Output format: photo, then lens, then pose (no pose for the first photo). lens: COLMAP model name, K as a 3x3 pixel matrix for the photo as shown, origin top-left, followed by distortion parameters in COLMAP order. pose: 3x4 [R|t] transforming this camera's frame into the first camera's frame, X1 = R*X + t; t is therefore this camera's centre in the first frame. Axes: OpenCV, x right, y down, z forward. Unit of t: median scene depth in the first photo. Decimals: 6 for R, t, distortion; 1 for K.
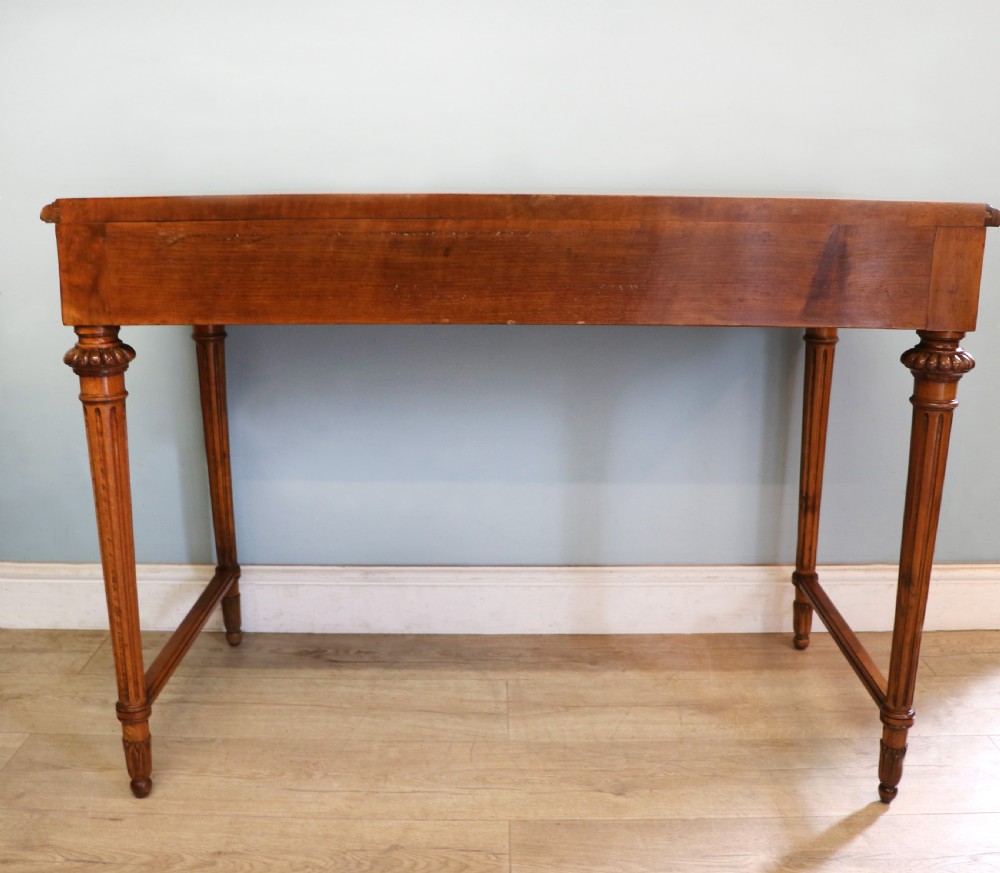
lens RADIAL K [[1064.8, 0, 459.0], [0, 1064.8, 455.9], [0, 0, 1]] dist [-0.154899, 0.000000]
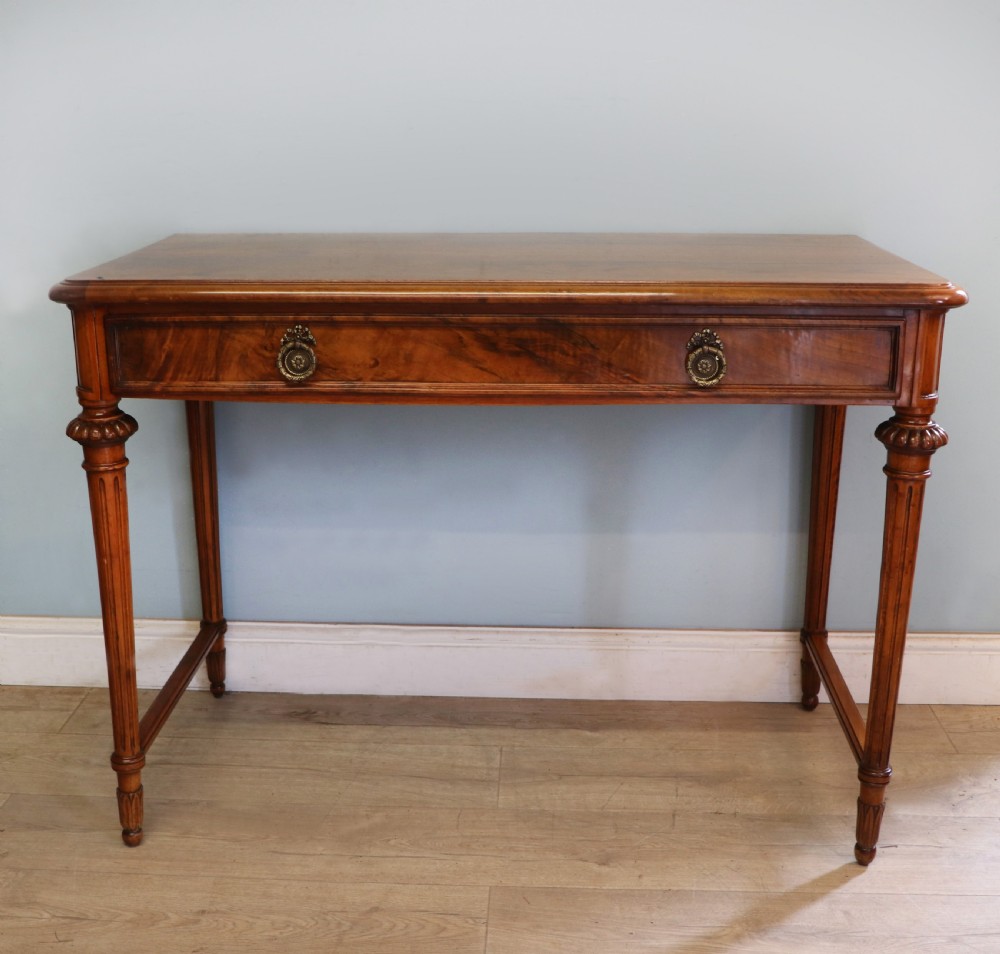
lens RADIAL K [[1323.9, 0, 454.1], [0, 1323.9, 486.3], [0, 0, 1]] dist [-0.135788, 0.000000]
pose [[0.999322, 0.012738, -0.034546, 0.045101], [-0.012186, 0.999795, 0.016146, -0.049087], [0.034745, -0.015714, 0.999273, -0.220504]]
